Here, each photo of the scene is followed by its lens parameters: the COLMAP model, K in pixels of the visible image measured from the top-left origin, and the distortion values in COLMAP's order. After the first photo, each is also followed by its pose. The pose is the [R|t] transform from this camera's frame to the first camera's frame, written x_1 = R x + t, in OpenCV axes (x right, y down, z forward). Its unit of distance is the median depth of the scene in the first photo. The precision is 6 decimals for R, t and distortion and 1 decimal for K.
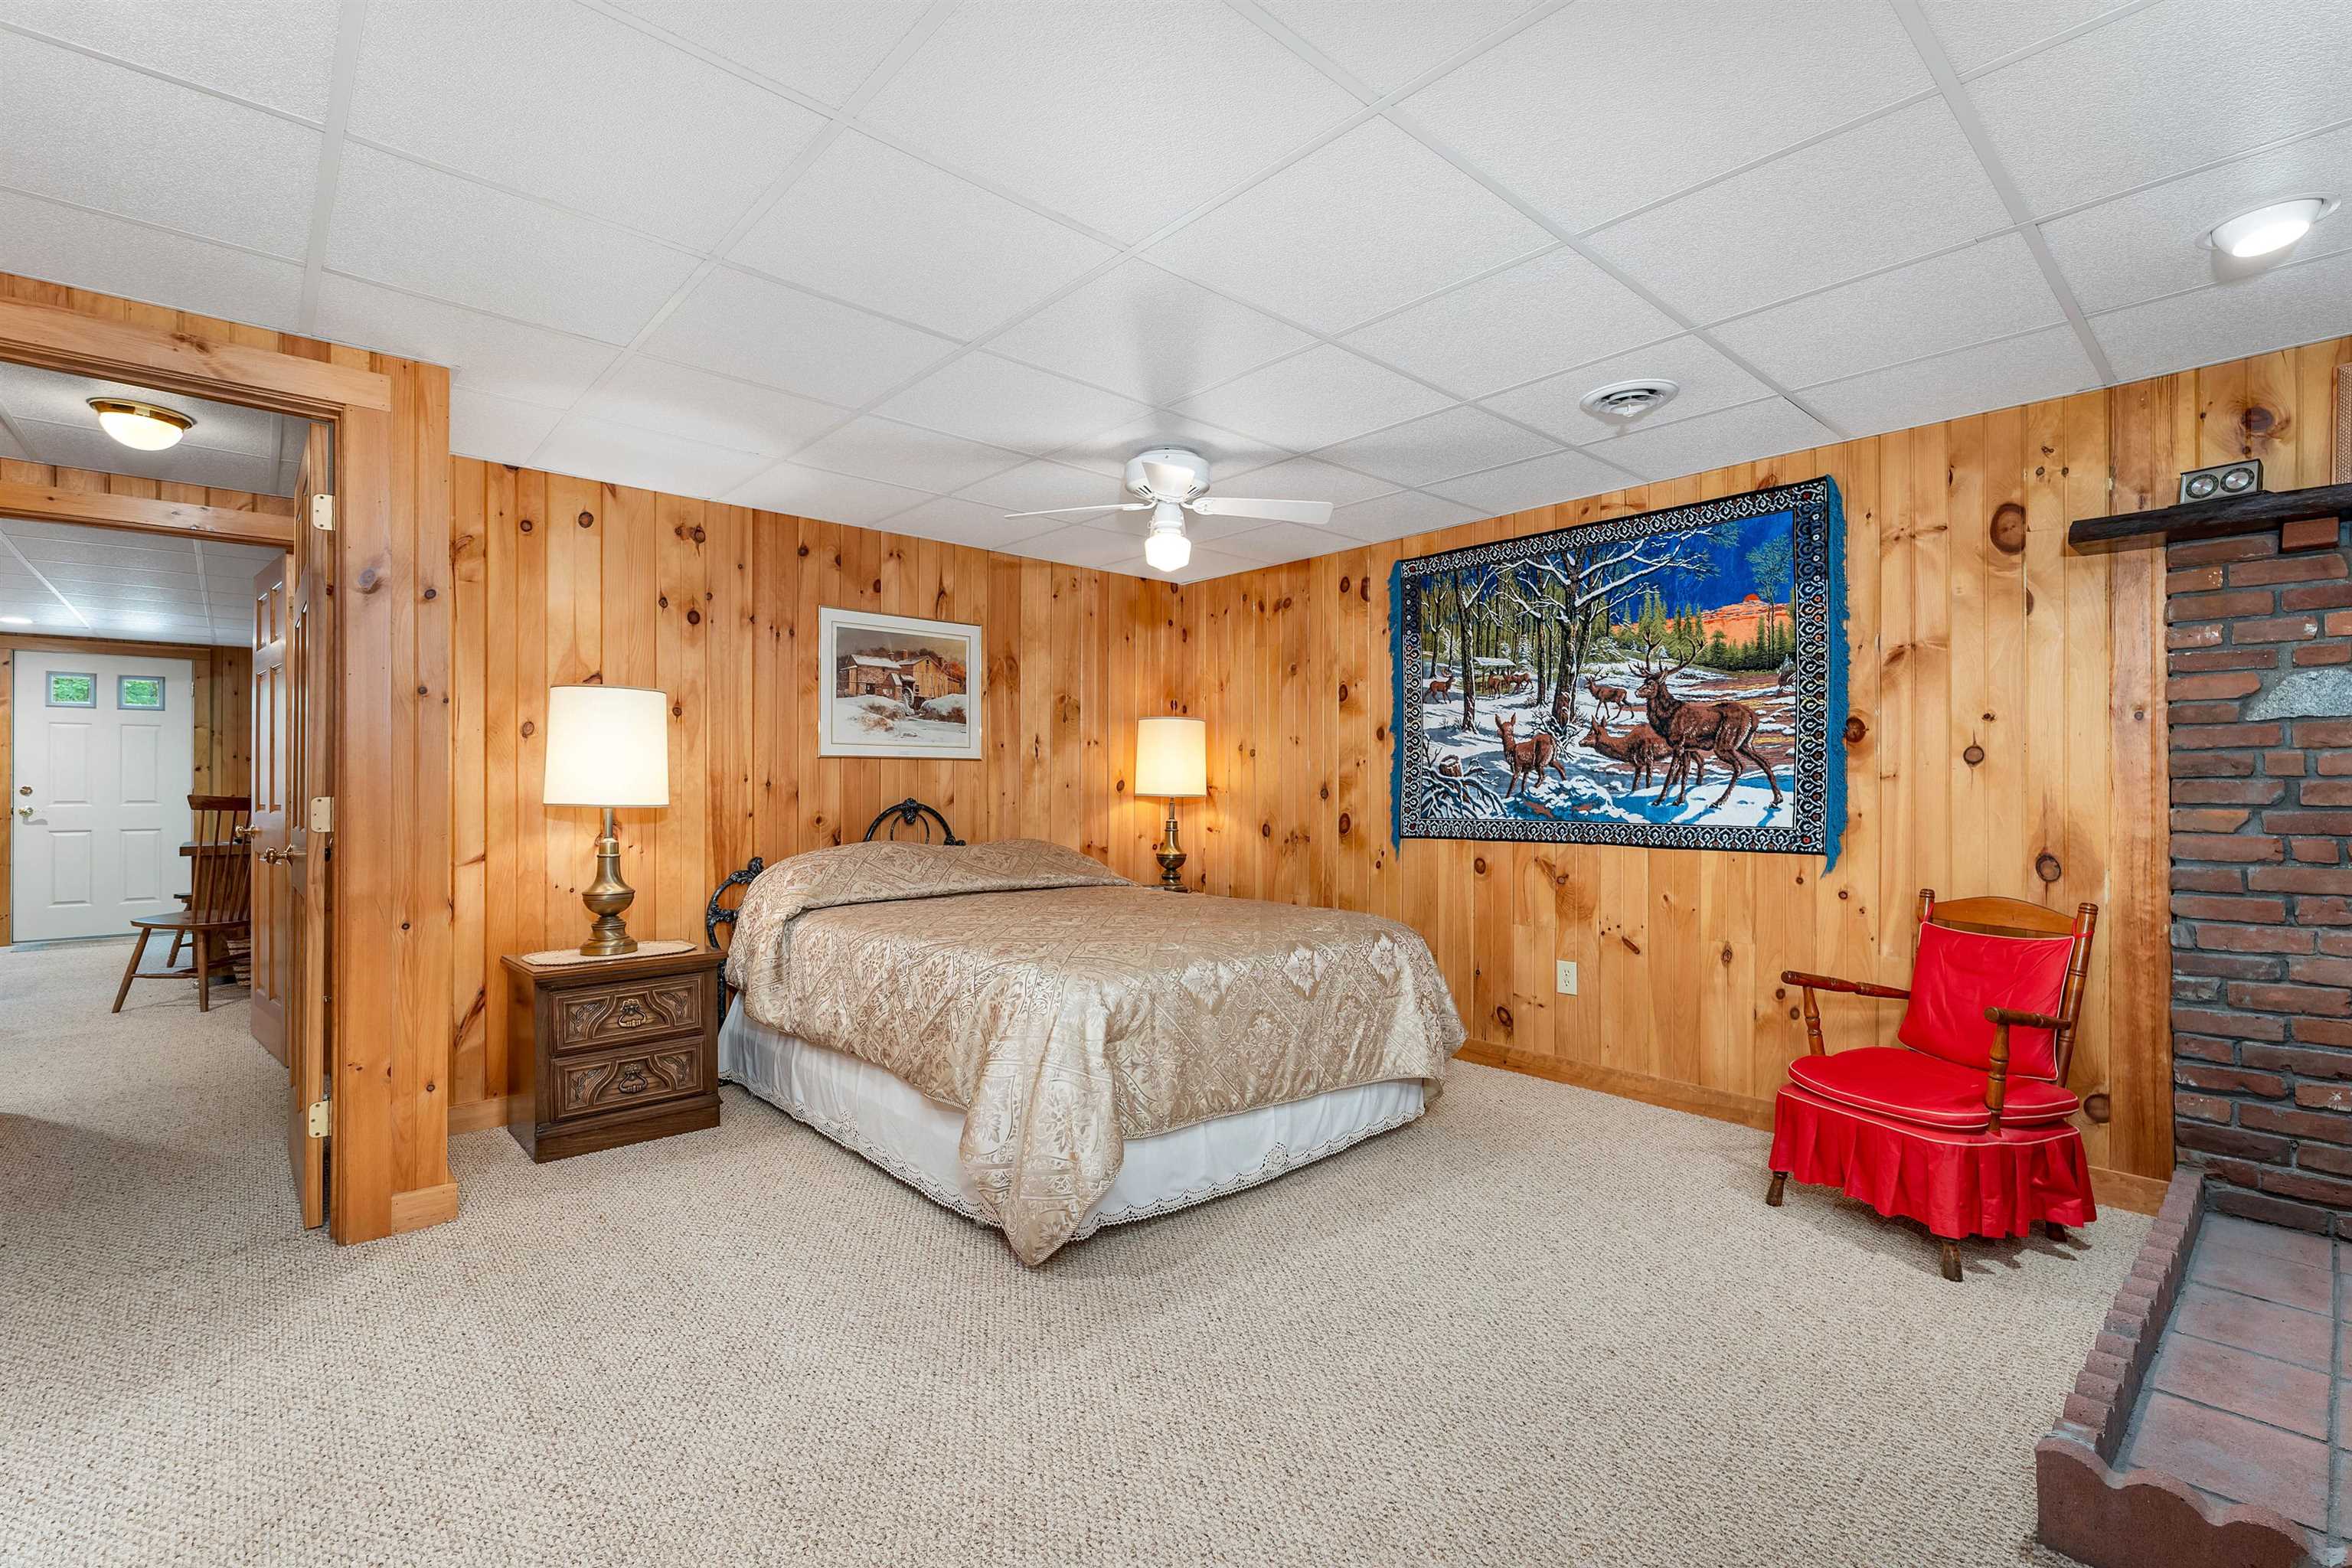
lens RADIAL K [[1055.7, 0, 1182.0], [0, 1055.7, 780.8], [0, 0, 1]] dist [0.002324, 0.000409]
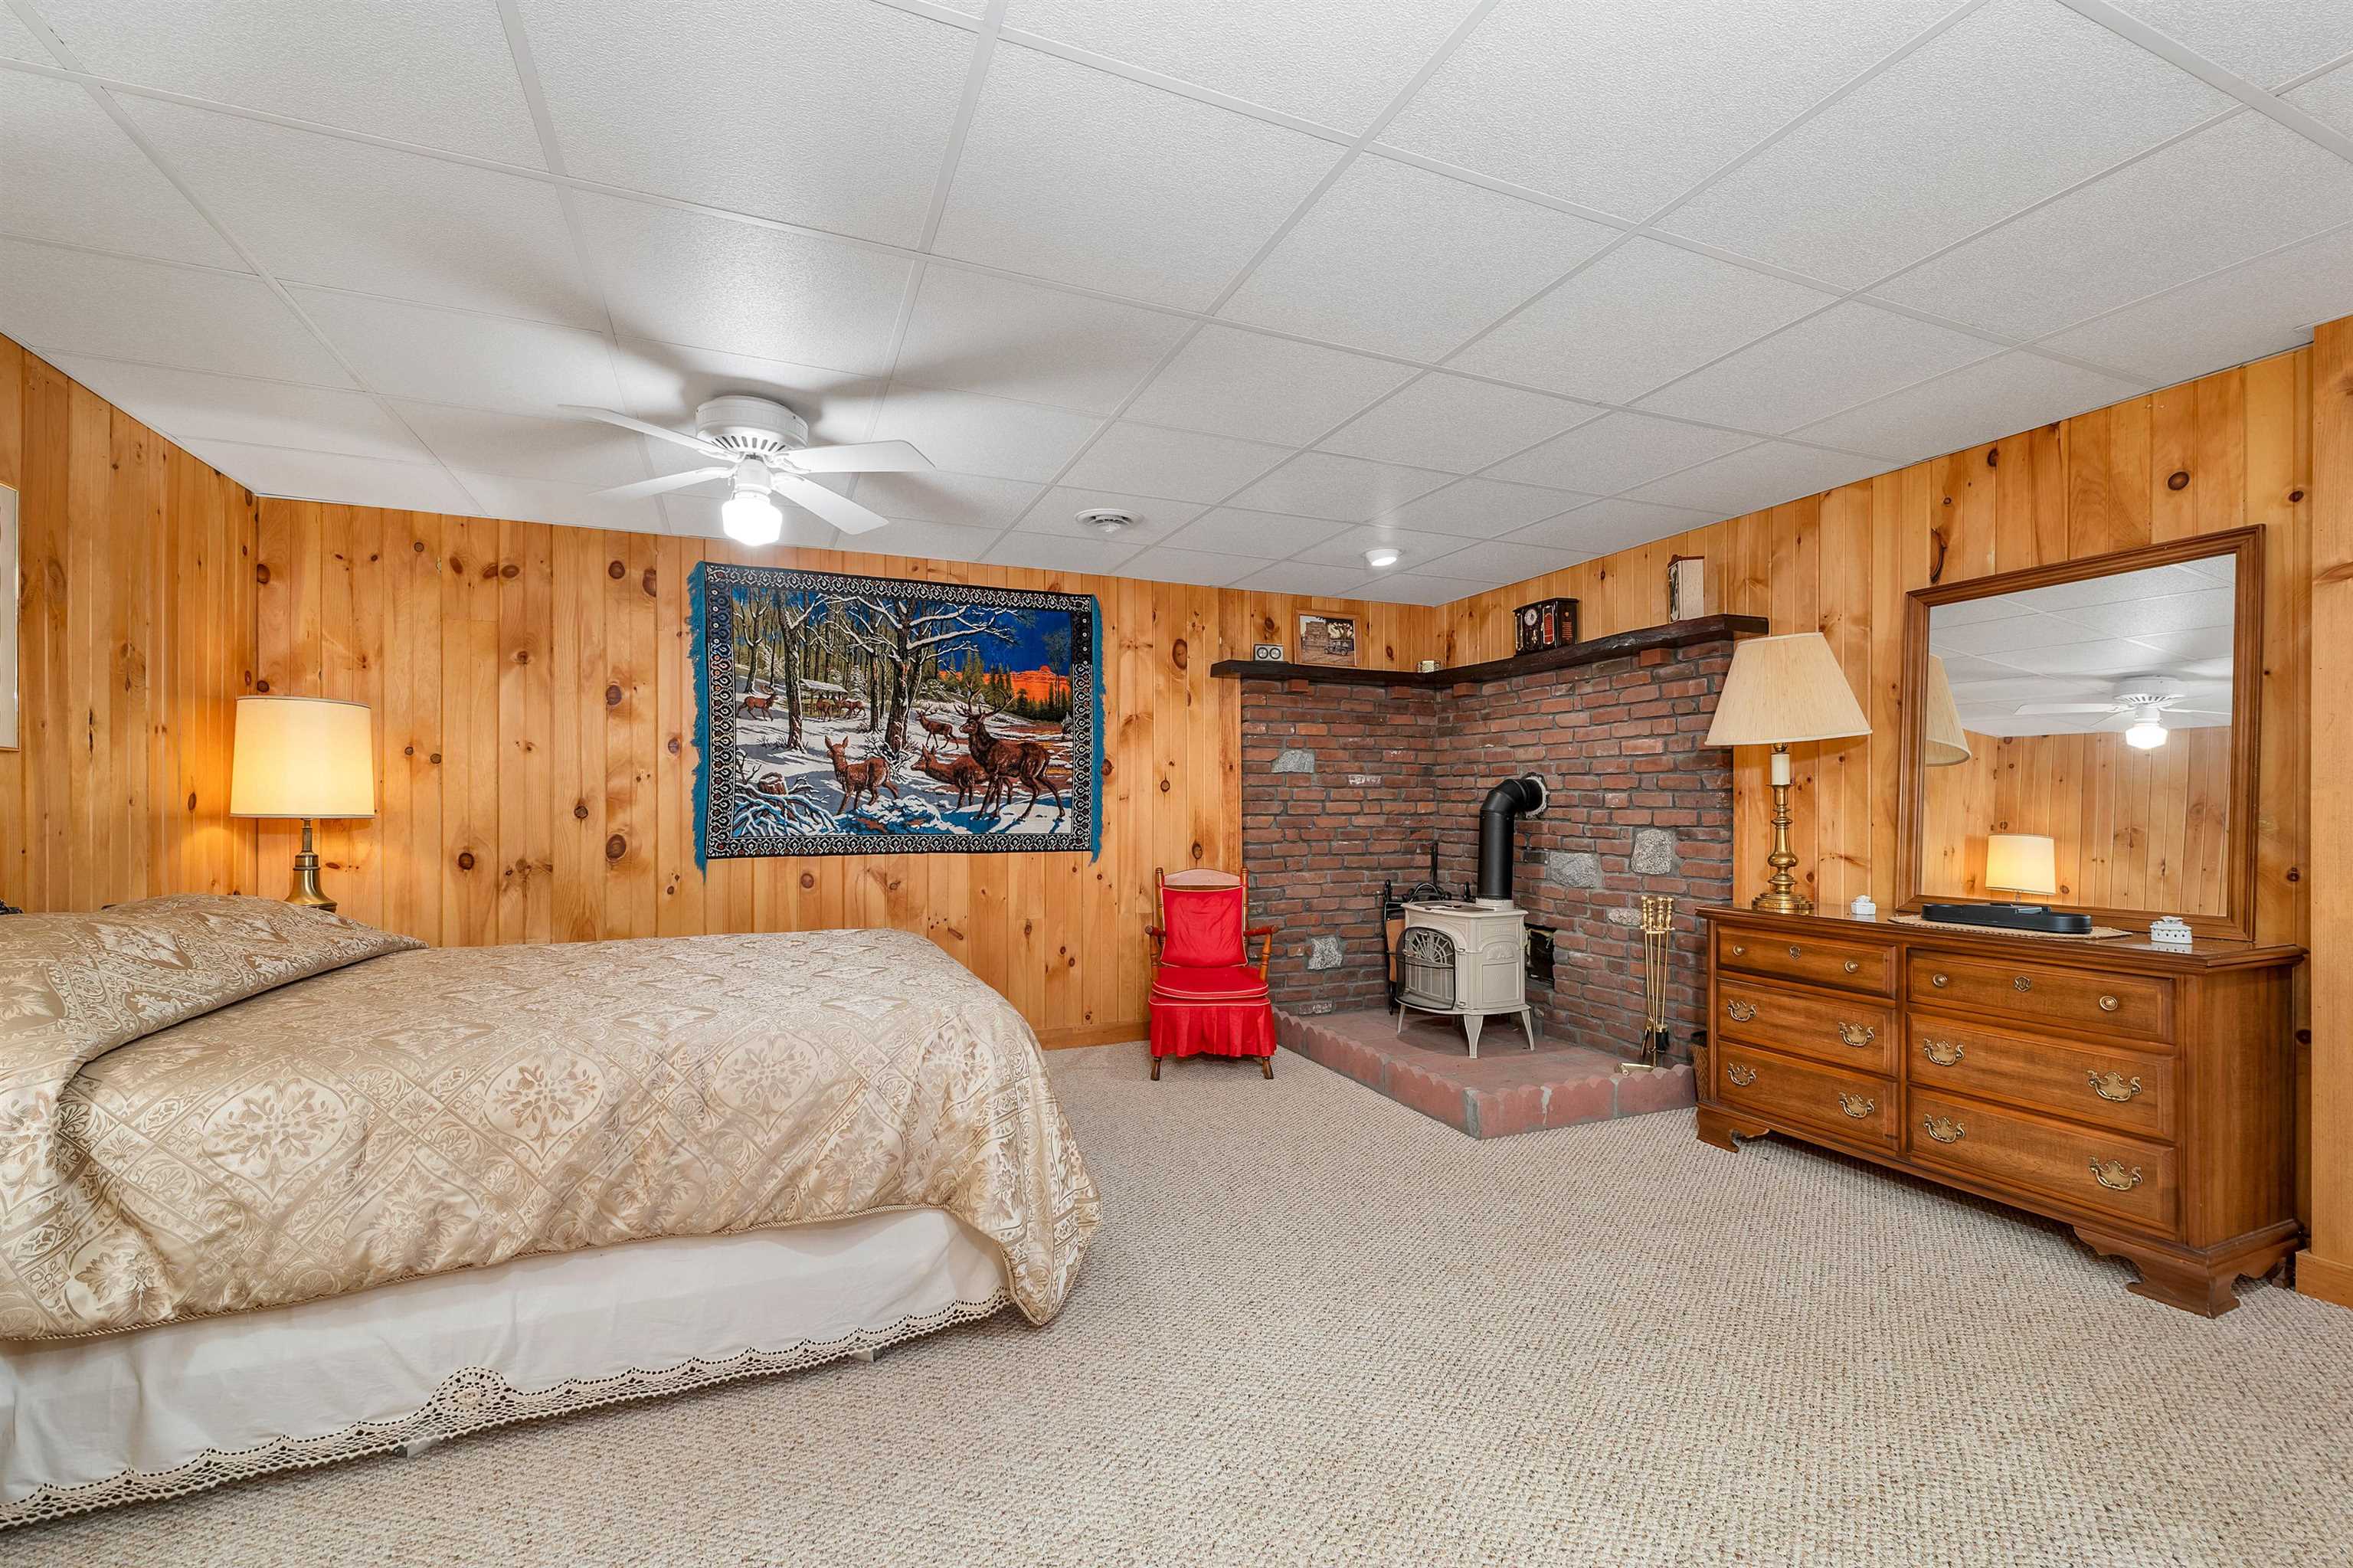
lens RADIAL K [[977.1, 0, 1179.5], [0, 977.1, 805.9], [0, 0, 1]] dist [0.003502, -0.000397]
pose [[0.330257, 0.001749, 0.943889, -0.556224], [-0.005740, 0.999984, 0.000155, 0.005291], [-0.943873, -0.005469, 0.330262, 0.373839]]
